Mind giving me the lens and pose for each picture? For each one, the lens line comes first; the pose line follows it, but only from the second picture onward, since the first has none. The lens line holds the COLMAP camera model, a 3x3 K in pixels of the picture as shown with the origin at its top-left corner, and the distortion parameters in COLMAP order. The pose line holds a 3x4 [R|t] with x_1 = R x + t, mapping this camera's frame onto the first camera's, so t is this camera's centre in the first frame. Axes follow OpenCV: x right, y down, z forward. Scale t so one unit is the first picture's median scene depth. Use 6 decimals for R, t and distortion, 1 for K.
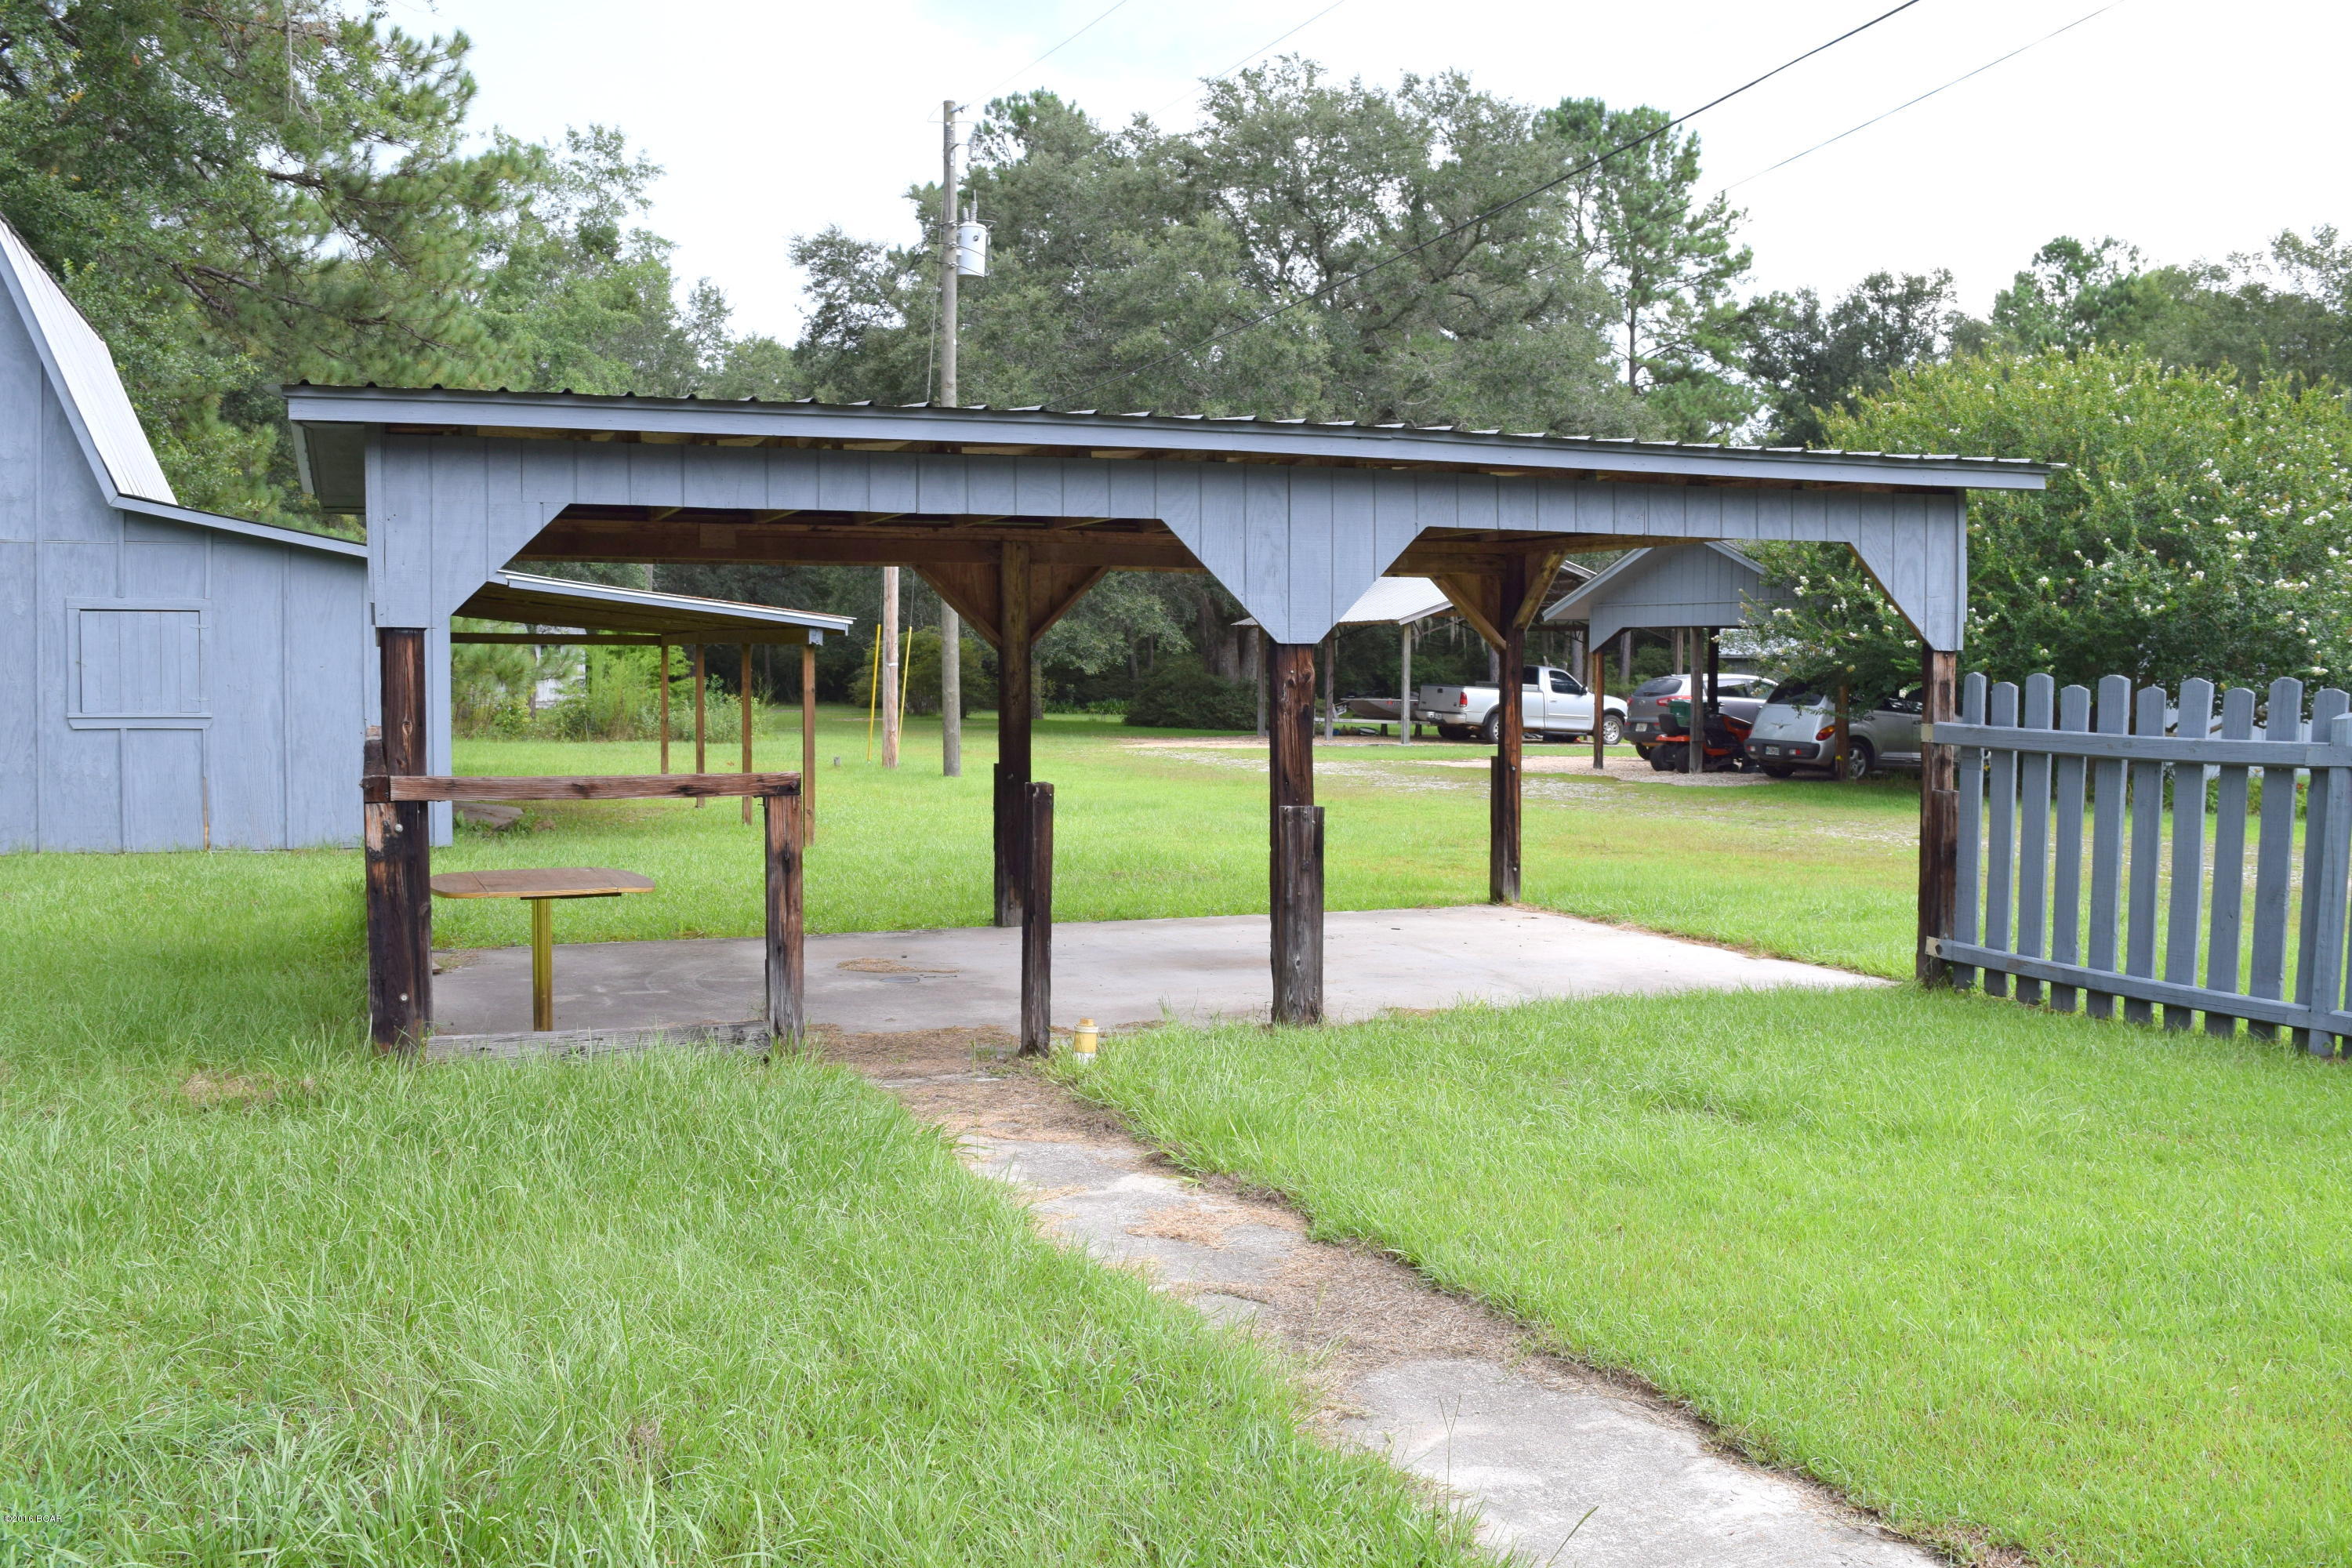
lens RADIAL K [[2203.9, 0, 1175.9], [0, 2203.9, 789.3], [0, 0, 1]] dist [-0.020781, 0.000000]
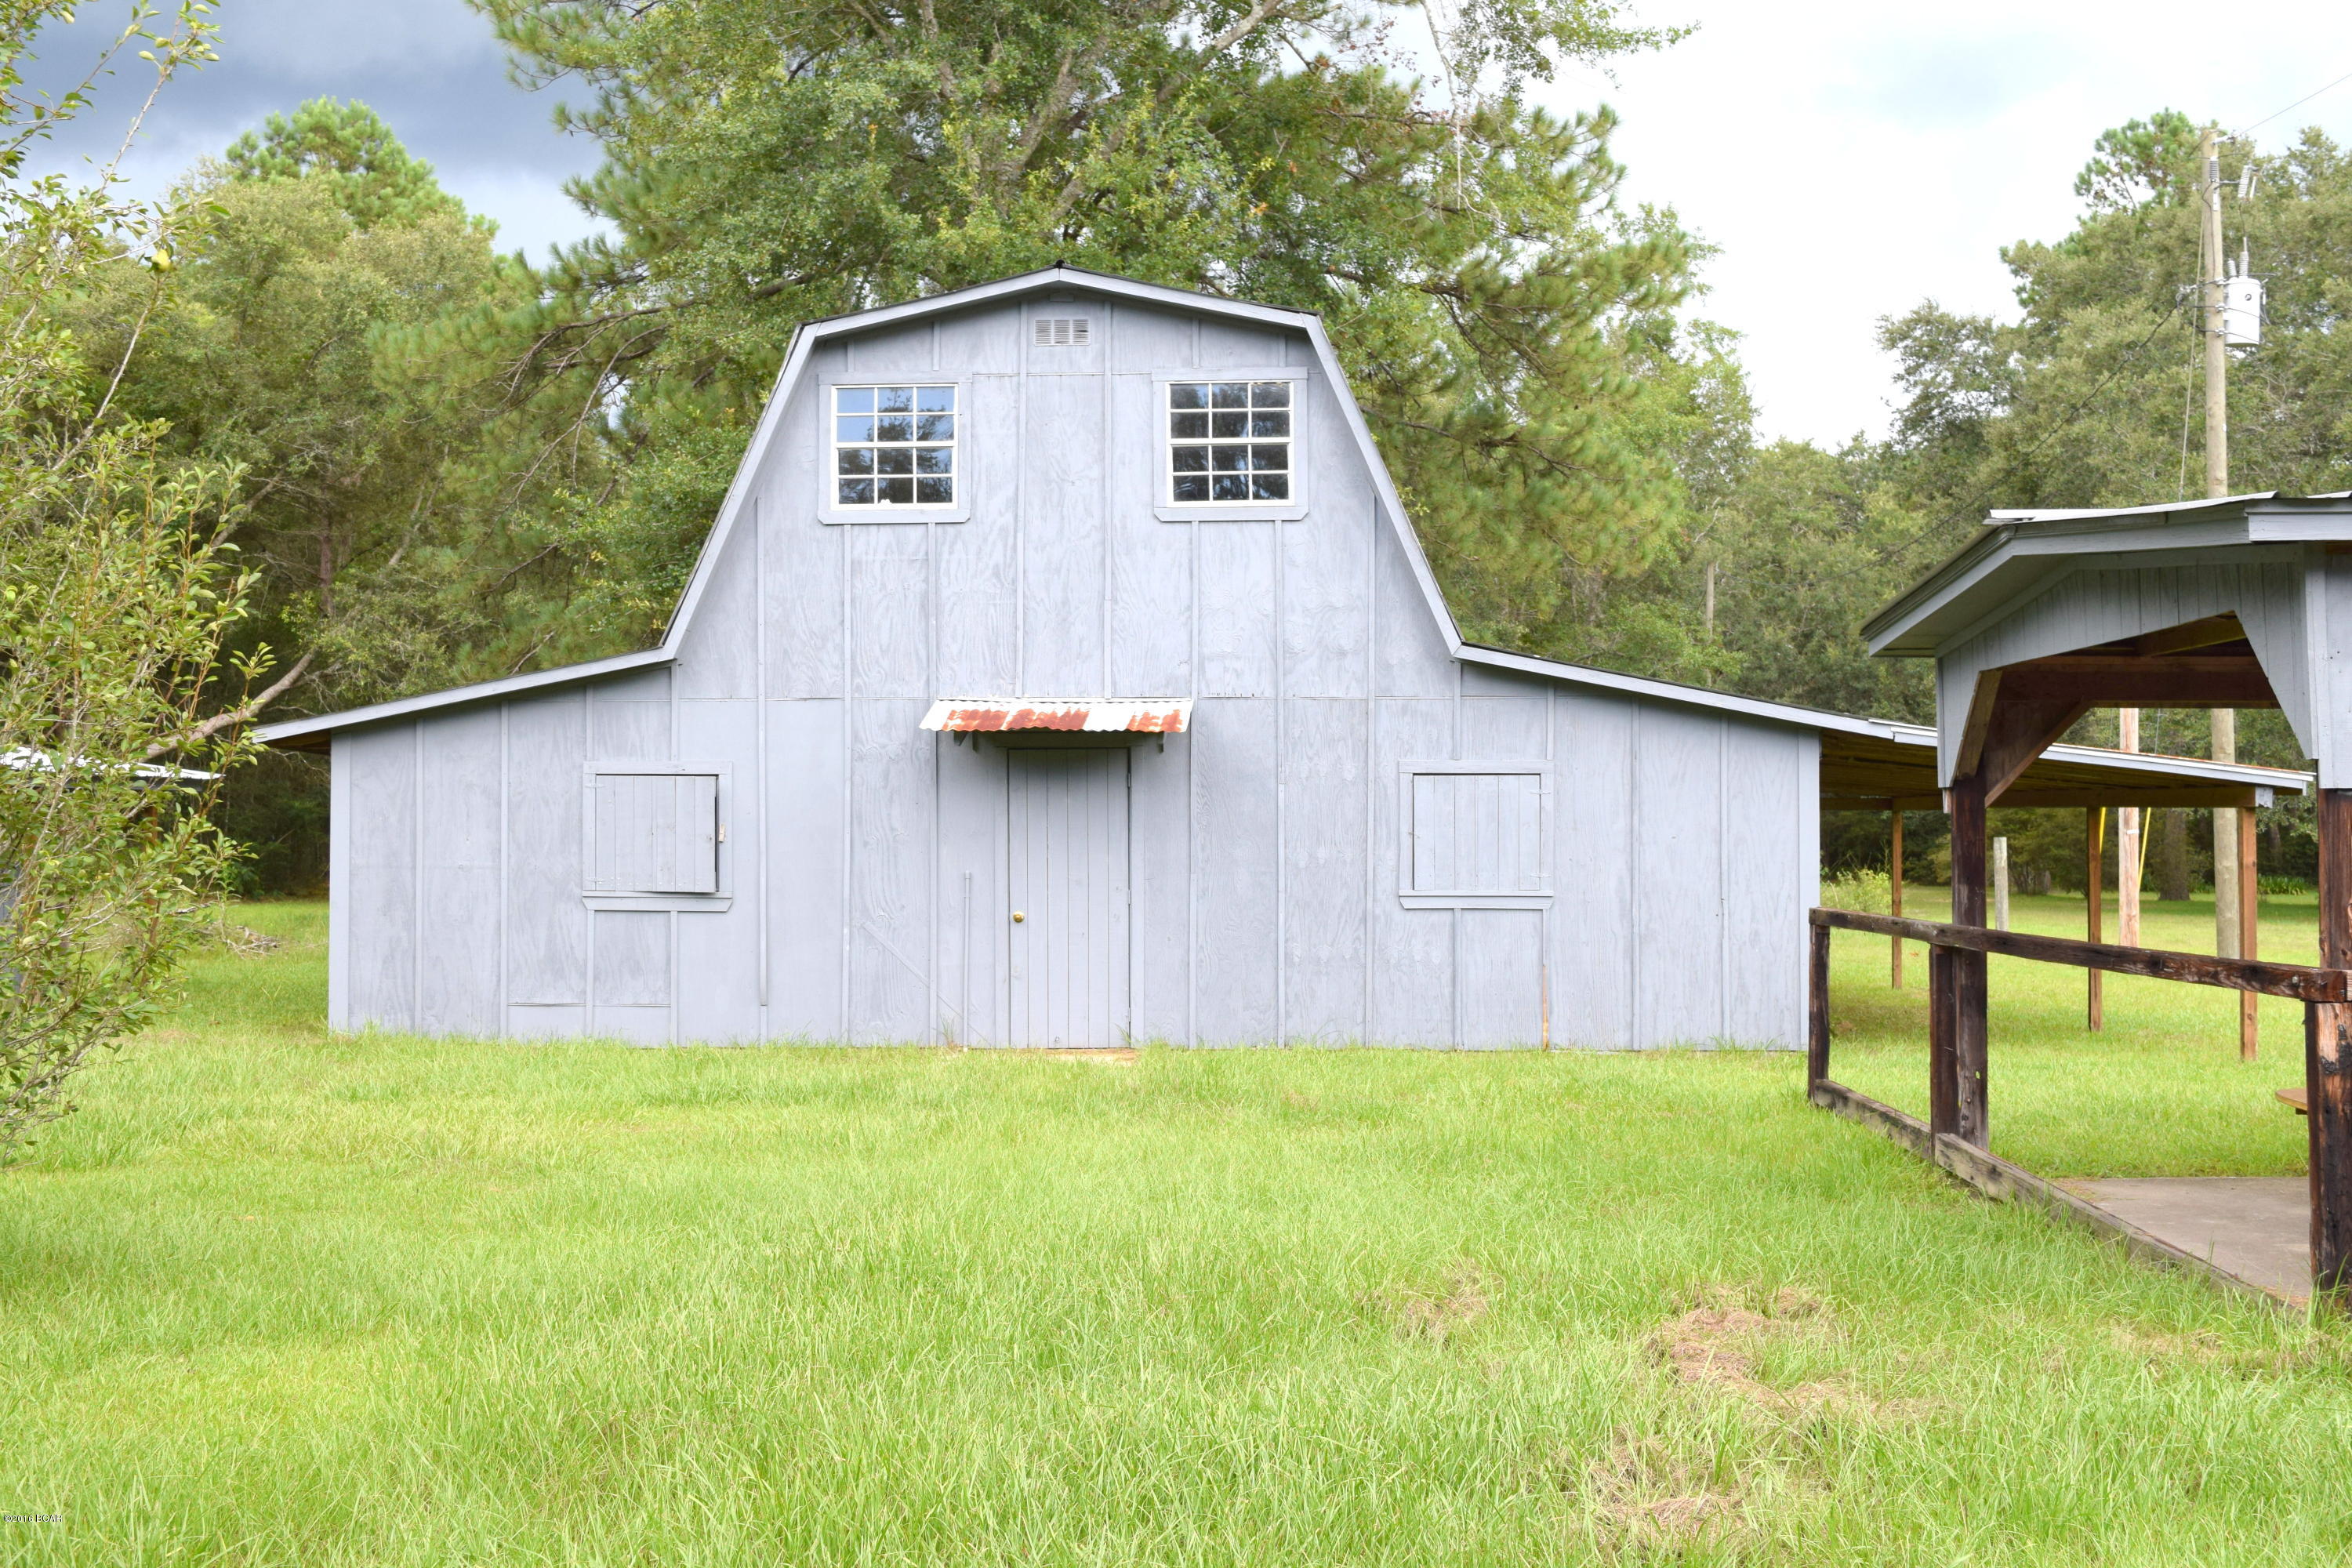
lens RADIAL K [[2655.9, 0, 1175.9], [0, 2655.9, 781.5], [0, 0, 1]] dist [0.003564, 0.000000]
pose [[0.937115, -0.012573, -0.348793, -0.120898], [-0.013929, 0.997207, -0.073371, 0.000780], [0.348742, 0.073615, 0.934323, -0.022244]]
